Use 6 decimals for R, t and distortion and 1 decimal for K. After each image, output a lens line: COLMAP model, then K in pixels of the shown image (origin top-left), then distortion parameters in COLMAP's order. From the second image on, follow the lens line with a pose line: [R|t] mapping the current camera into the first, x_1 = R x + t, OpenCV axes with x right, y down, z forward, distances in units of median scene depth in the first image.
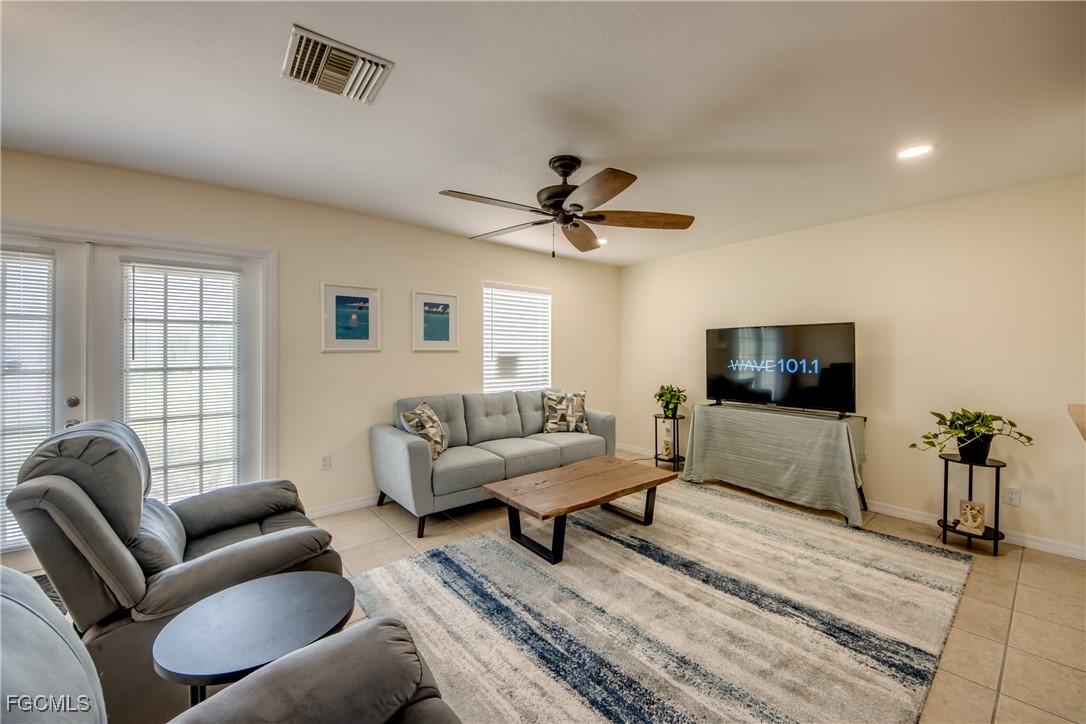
lens RADIAL K [[417.9, 0, 548.7], [0, 417.9, 347.8], [0, 0, 1]] dist [0.050493, -0.031055]
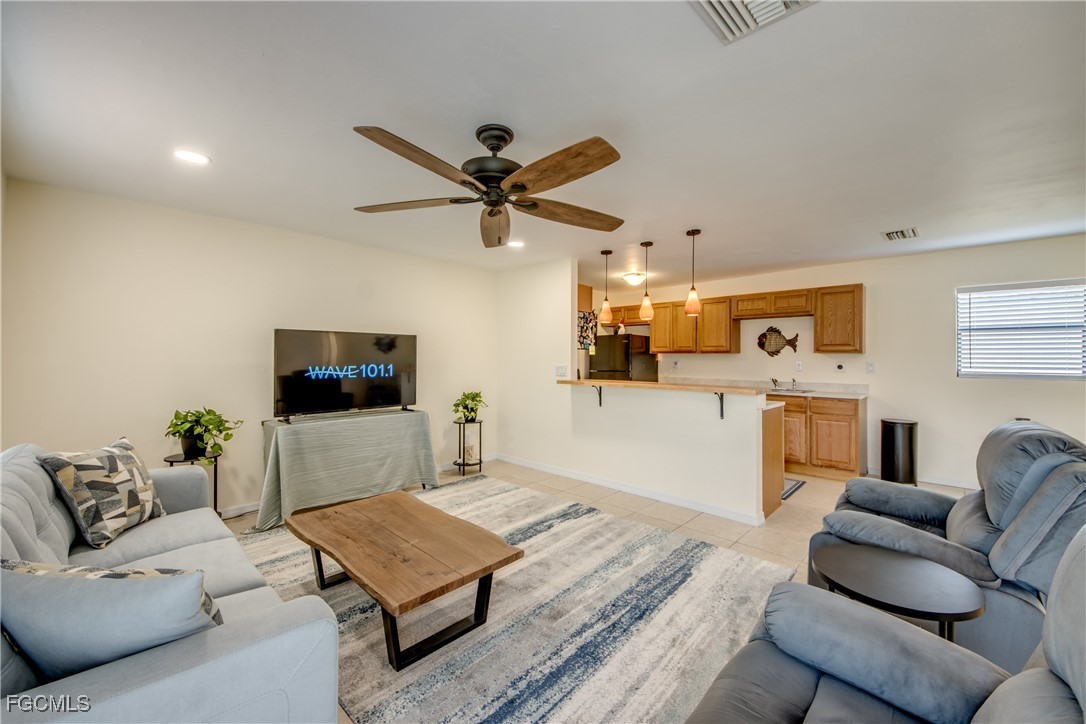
lens RADIAL K [[424.0, 0, 546.0], [0, 424.0, 358.4], [0, 0, 1]] dist [0.023439, -0.021154]
pose [[-0.118372, -0.001003, 0.992969, -0.621311], [-0.012513, 0.999922, -0.000482, 0.006674], [-0.992890, -0.012482, -0.118375, 0.757138]]
